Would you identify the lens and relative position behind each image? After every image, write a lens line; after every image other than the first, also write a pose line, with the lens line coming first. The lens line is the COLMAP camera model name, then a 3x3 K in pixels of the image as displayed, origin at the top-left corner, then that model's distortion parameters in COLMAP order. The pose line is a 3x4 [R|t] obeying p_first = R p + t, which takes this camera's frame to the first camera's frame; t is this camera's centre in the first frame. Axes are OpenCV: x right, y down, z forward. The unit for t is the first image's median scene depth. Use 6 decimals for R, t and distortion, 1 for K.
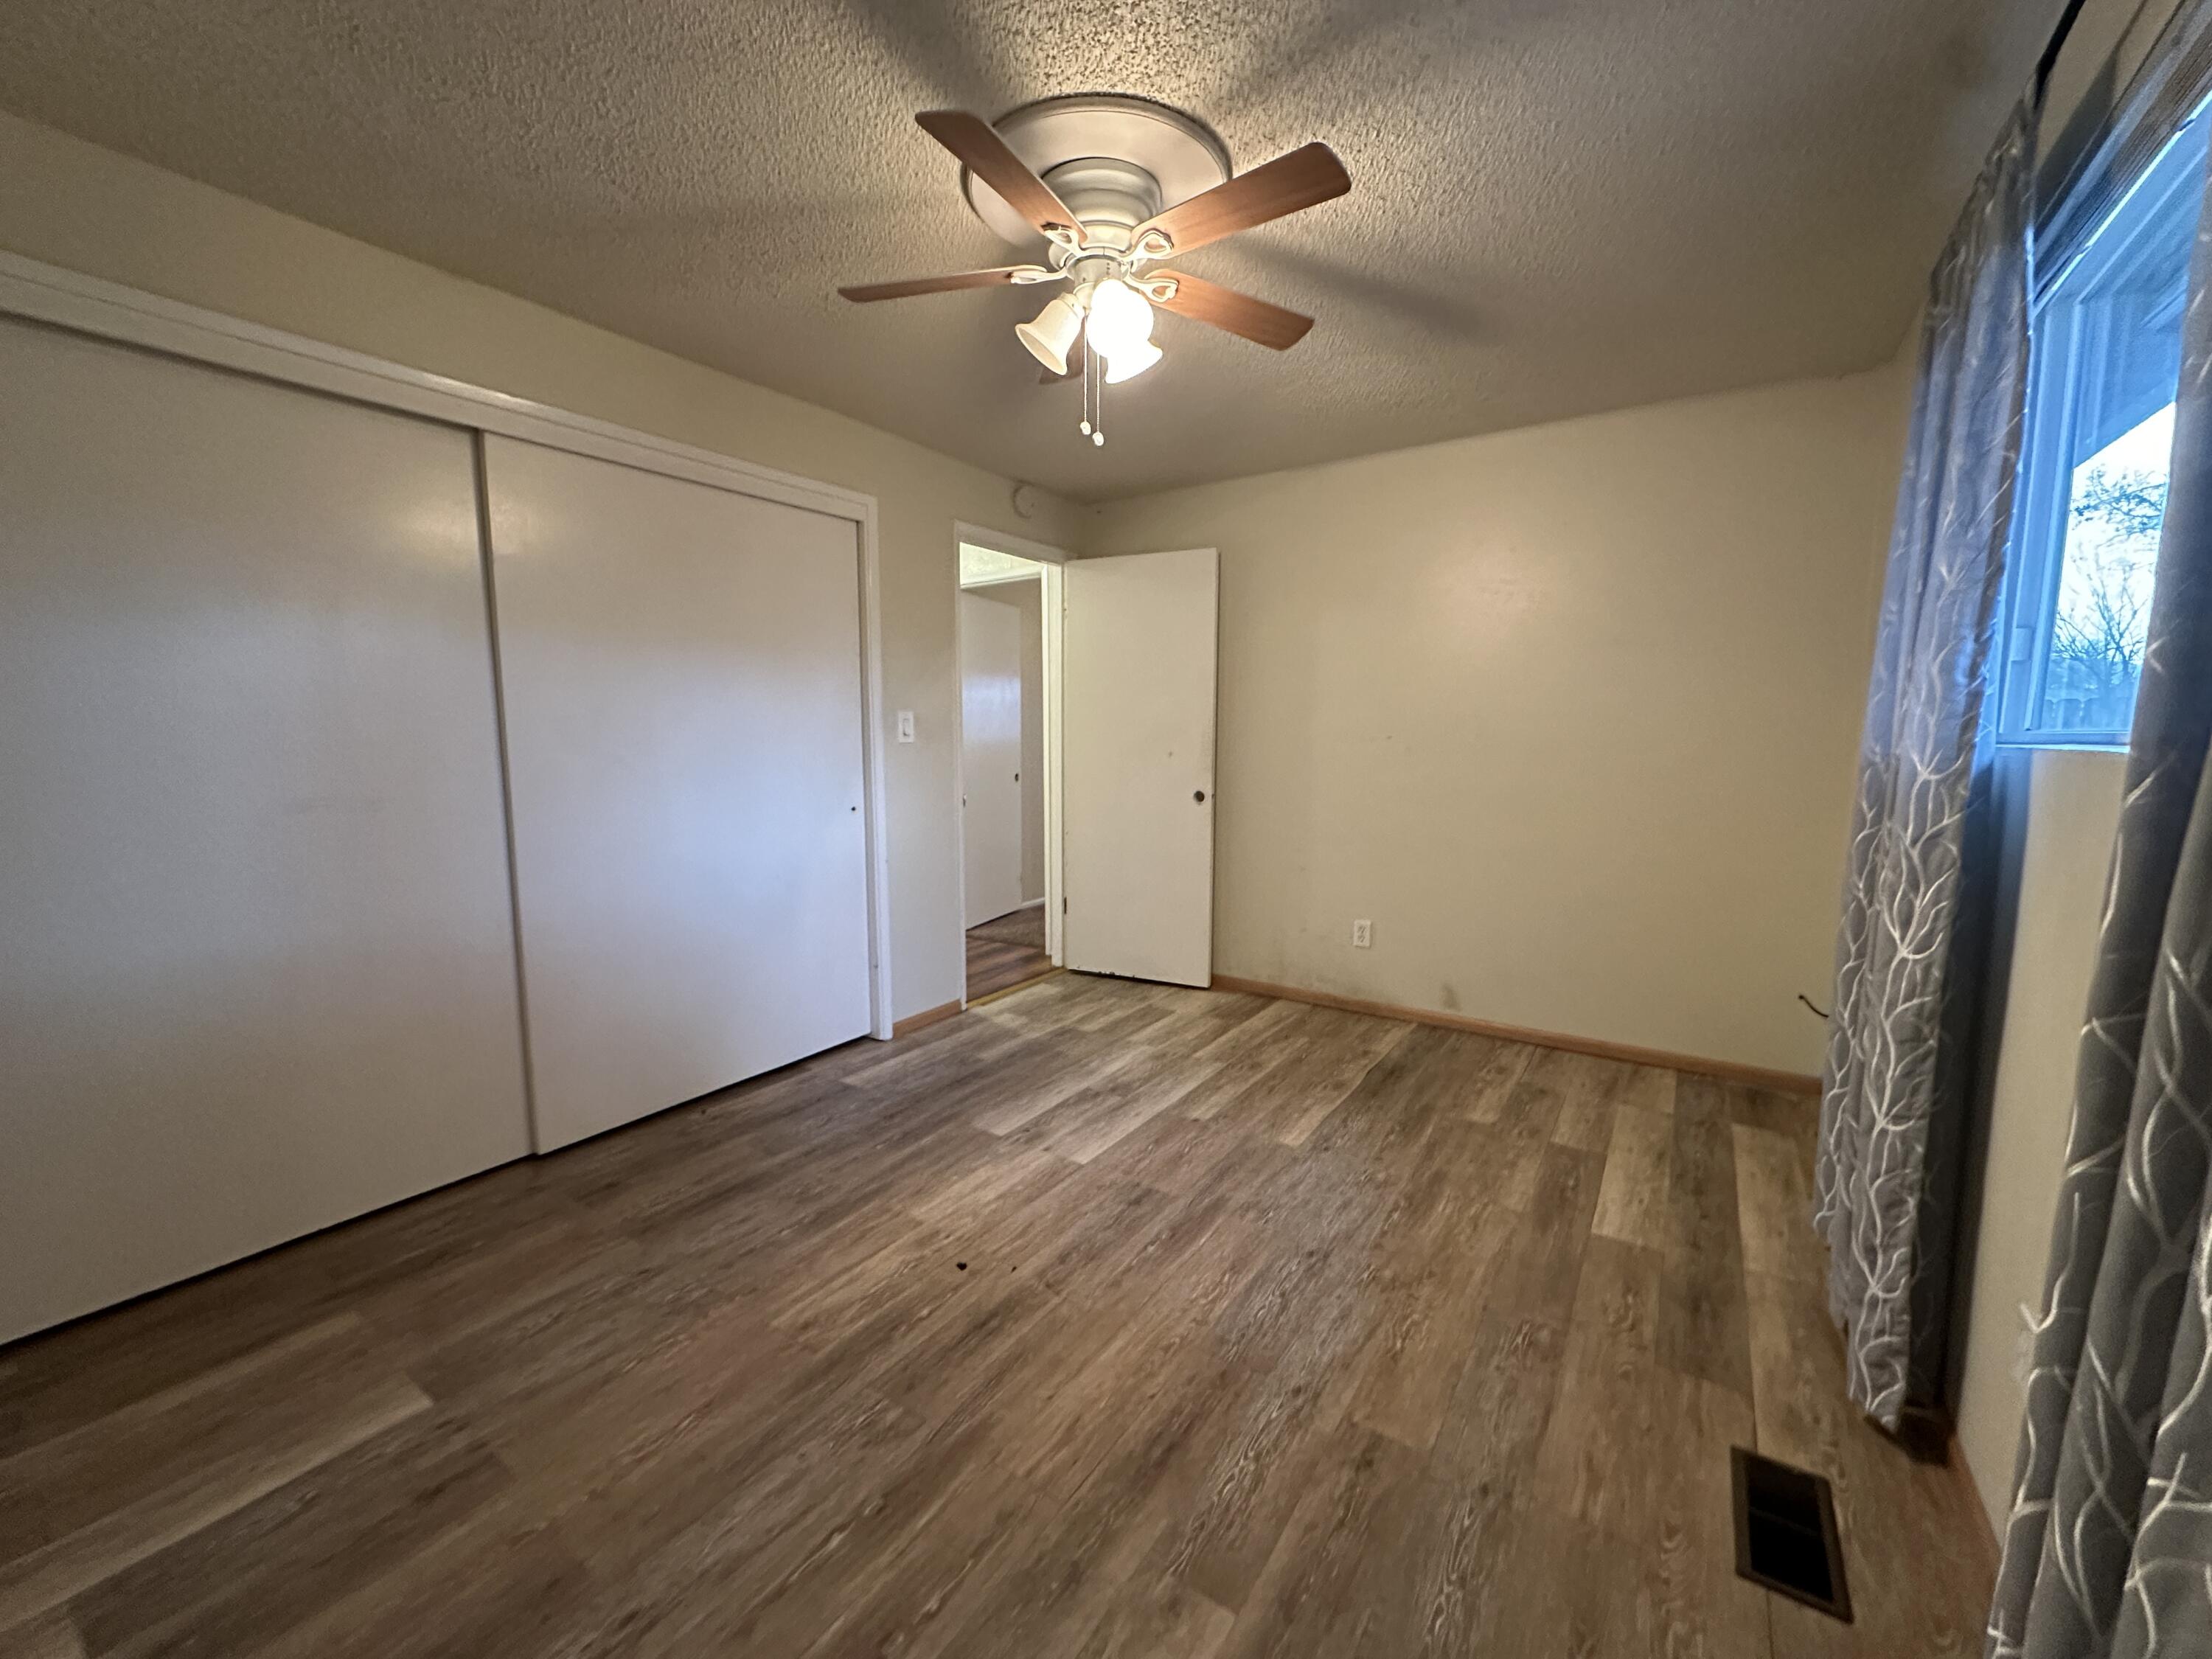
lens RADIAL K [[878.8, 0, 1100.0], [0, 878.8, 830.8], [0, 0, 1]] dist [-0.000898, -0.000122]
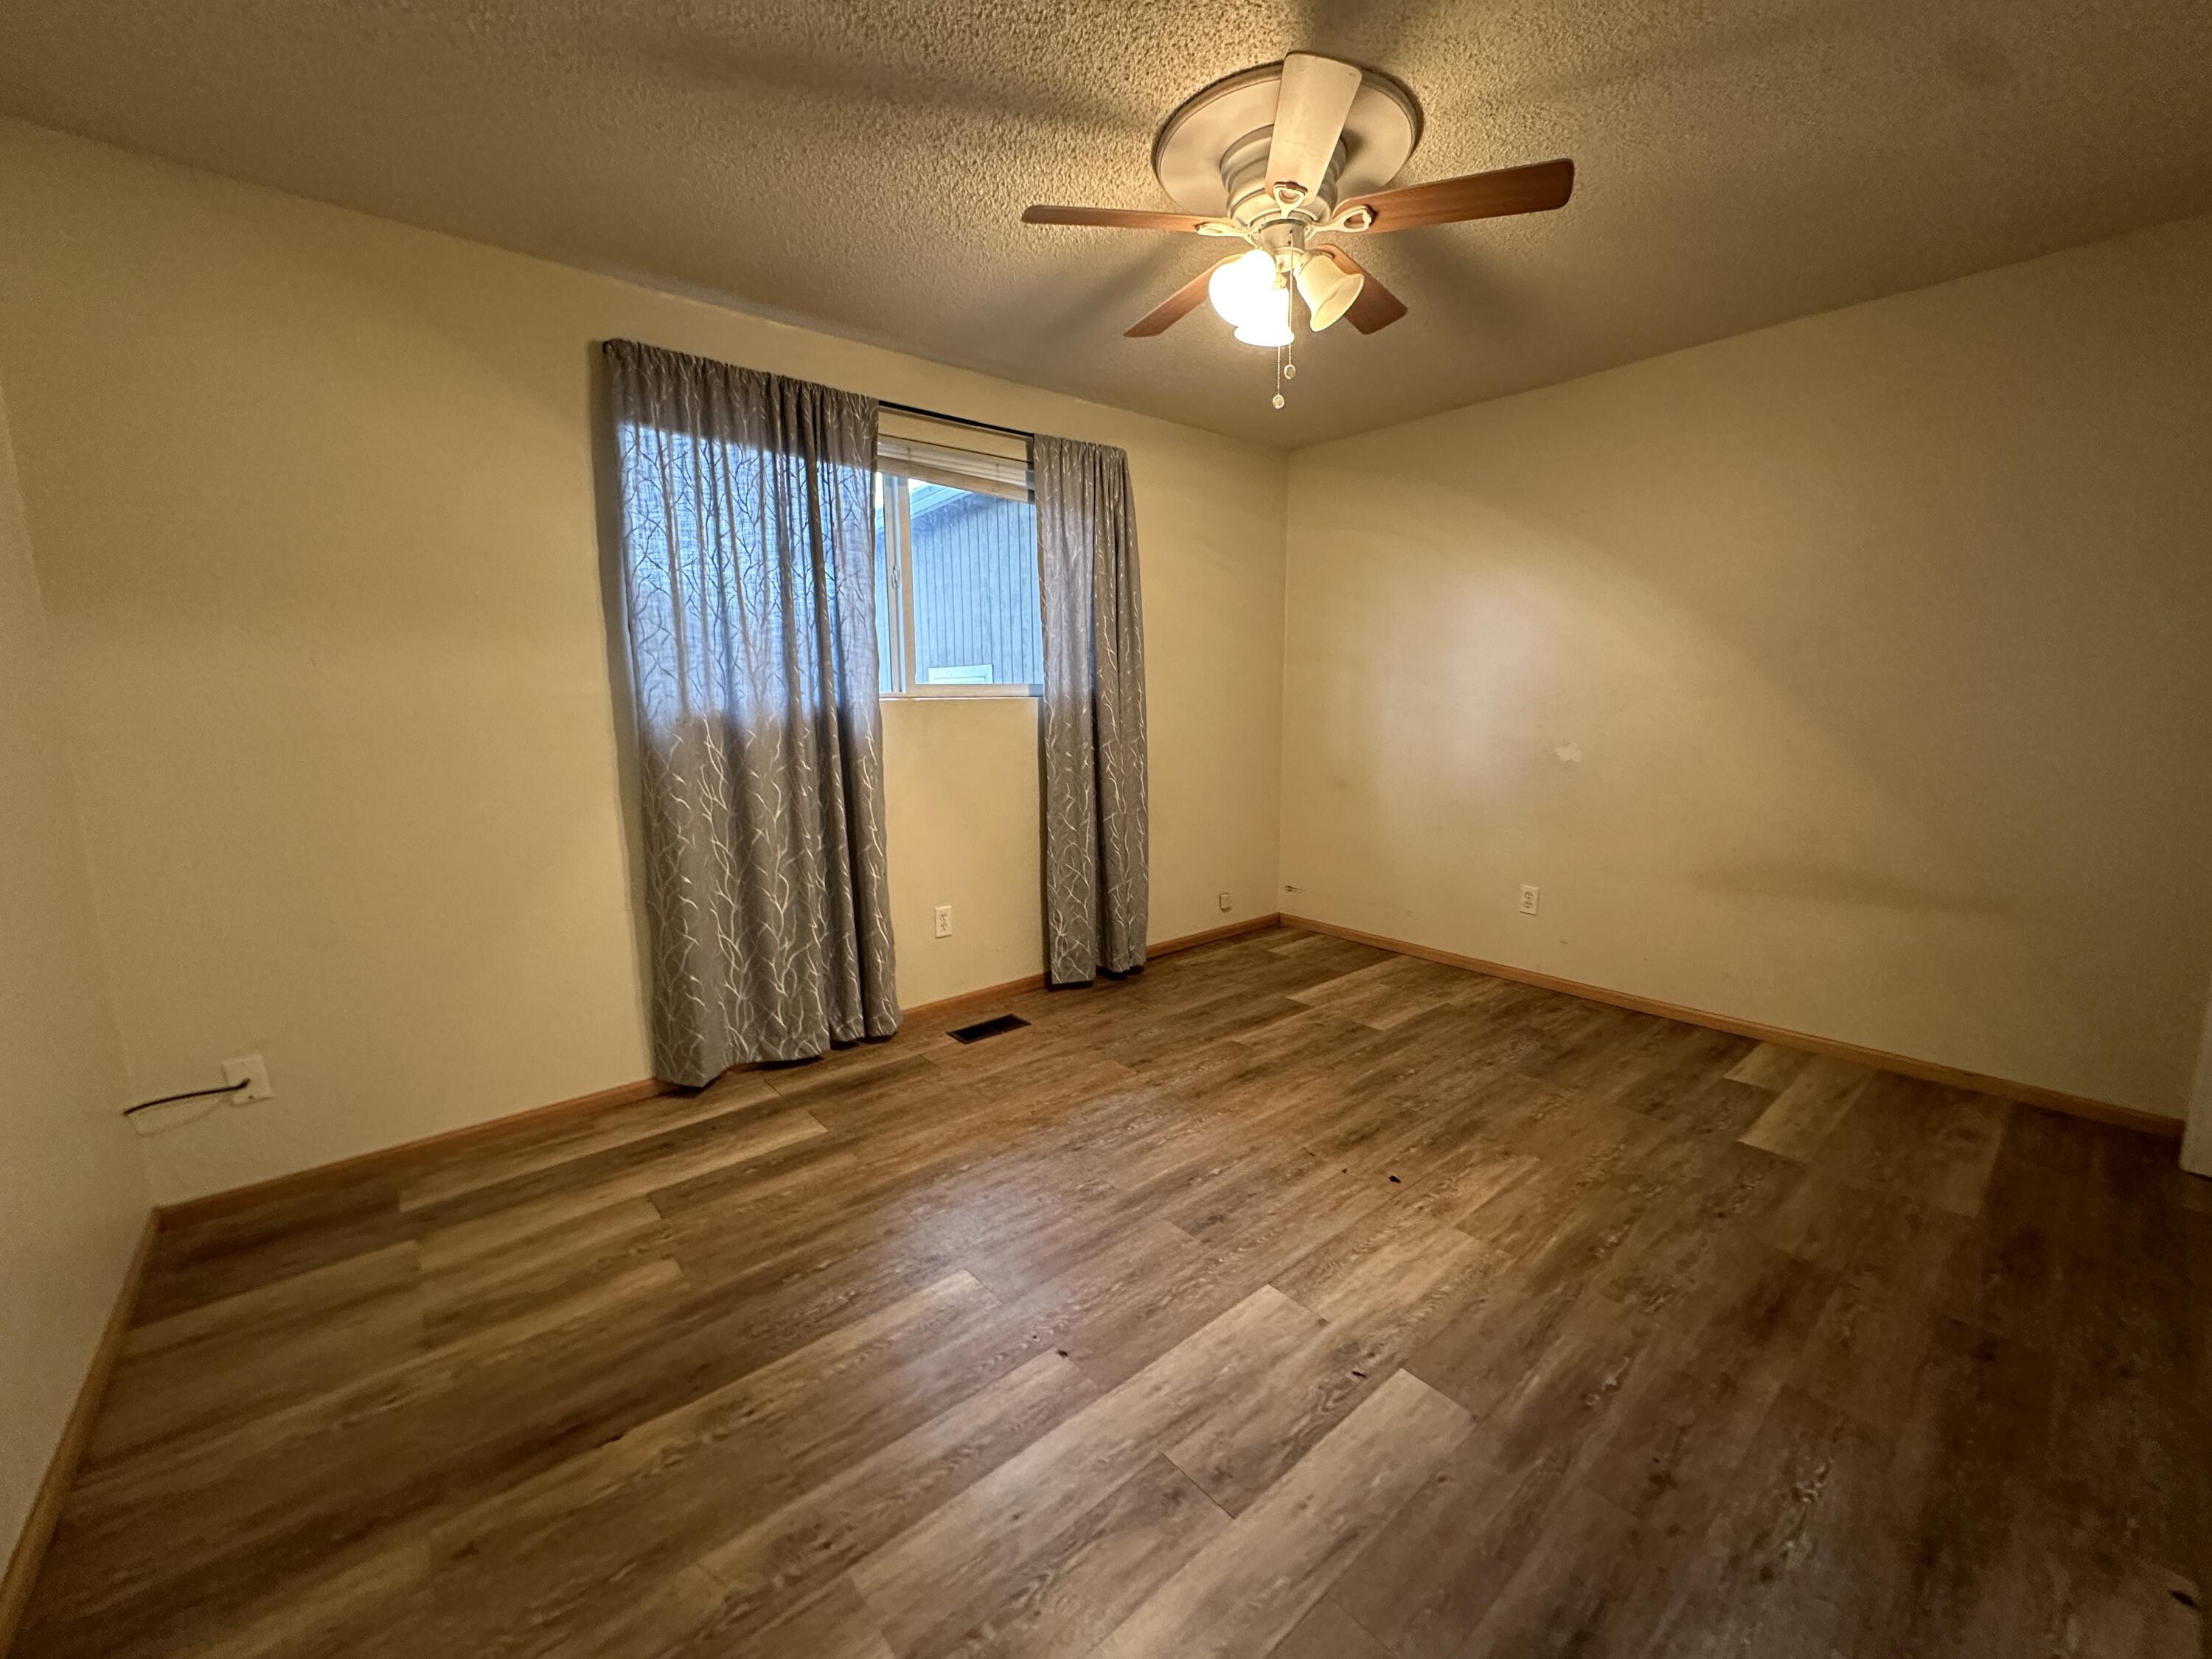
lens RADIAL K [[878.8, 0, 1104.4], [0, 878.8, 827.9], [0, 0, 1]] dist [-0.000898, -0.000122]
pose [[-0.964540, -0.029582, 0.262273, -0.076372], [0.040593, 0.965250, 0.258158, -0.202670], [-0.260796, 0.259650, -0.929821, 1.839676]]
